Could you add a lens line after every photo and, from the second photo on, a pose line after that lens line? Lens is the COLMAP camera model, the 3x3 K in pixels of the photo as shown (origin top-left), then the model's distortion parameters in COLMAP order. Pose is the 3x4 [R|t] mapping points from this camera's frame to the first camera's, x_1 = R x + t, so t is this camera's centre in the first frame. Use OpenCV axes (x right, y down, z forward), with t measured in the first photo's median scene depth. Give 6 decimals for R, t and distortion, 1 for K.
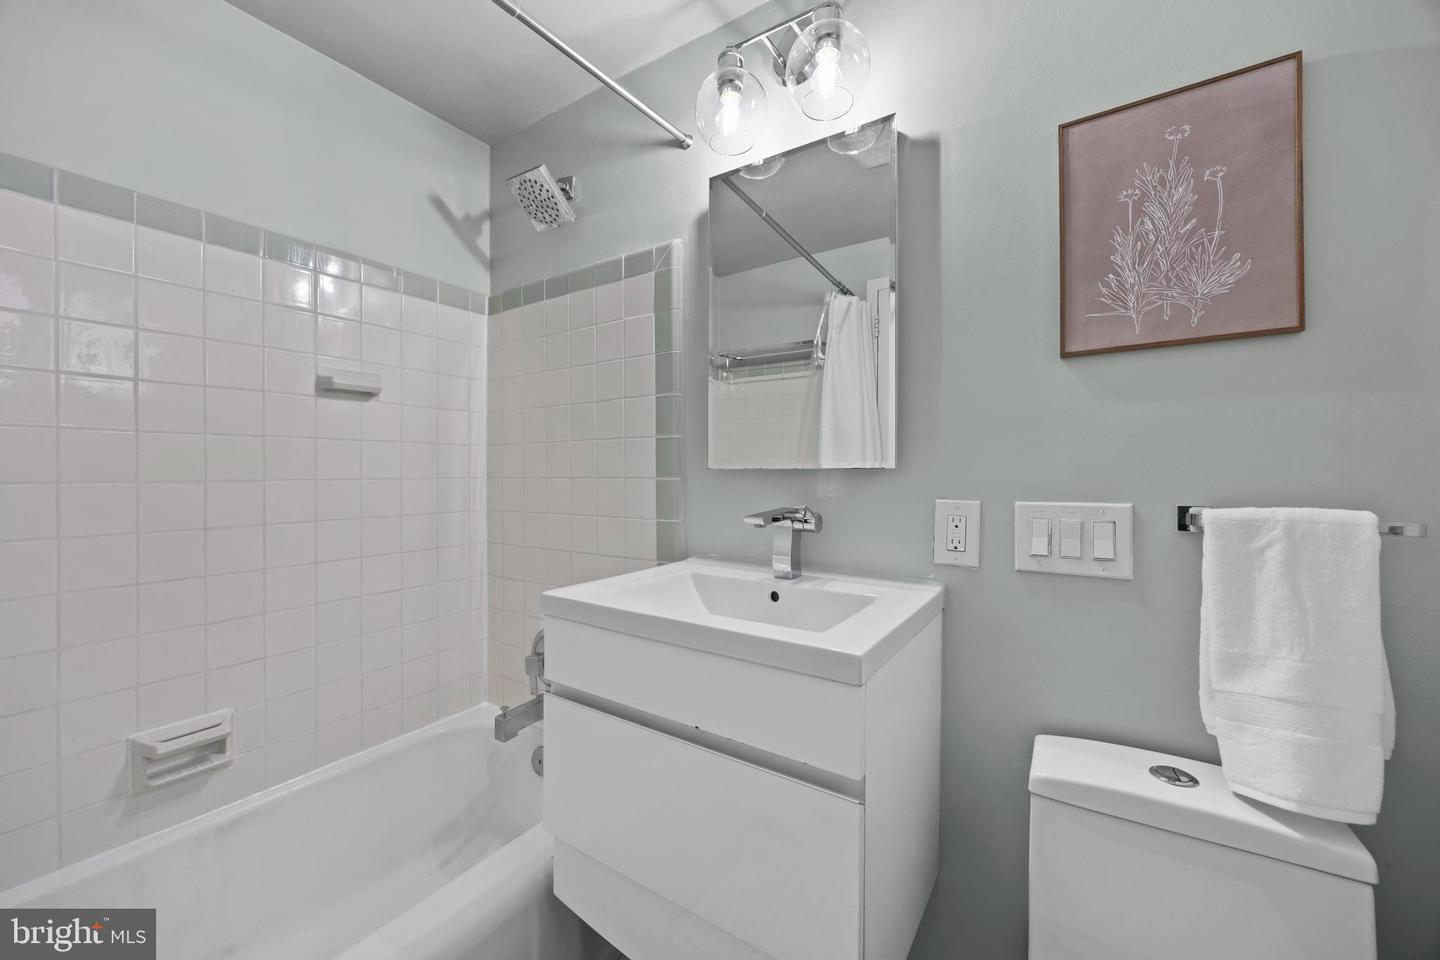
lens RADIAL K [[547.8, 0, 726.7], [0, 547.8, 477.3], [0, 0, 1]] dist [-0.006350, 0.000120]
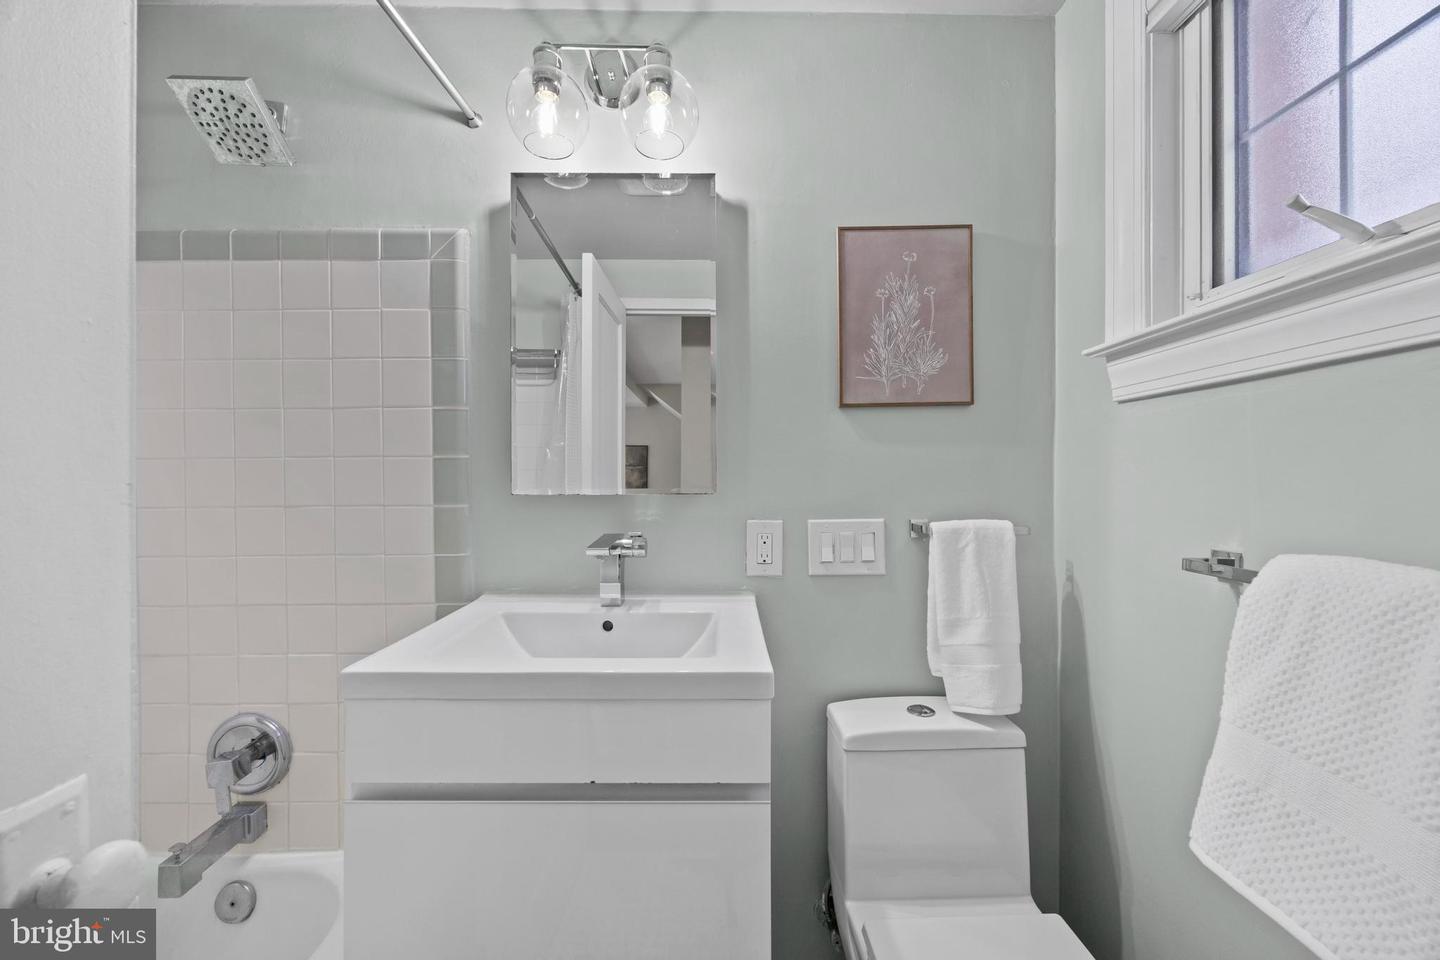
lens RADIAL K [[547.8, 0, 726.7], [0, 547.8, 477.3], [0, 0, 1]] dist [-0.006350, 0.000120]
pose [[0.830957, -0.006476, 0.556299, -0.303828], [0.008551, 0.999963, -0.001133, -0.050458], [-0.556271, 0.005698, 0.830981, 0.069728]]
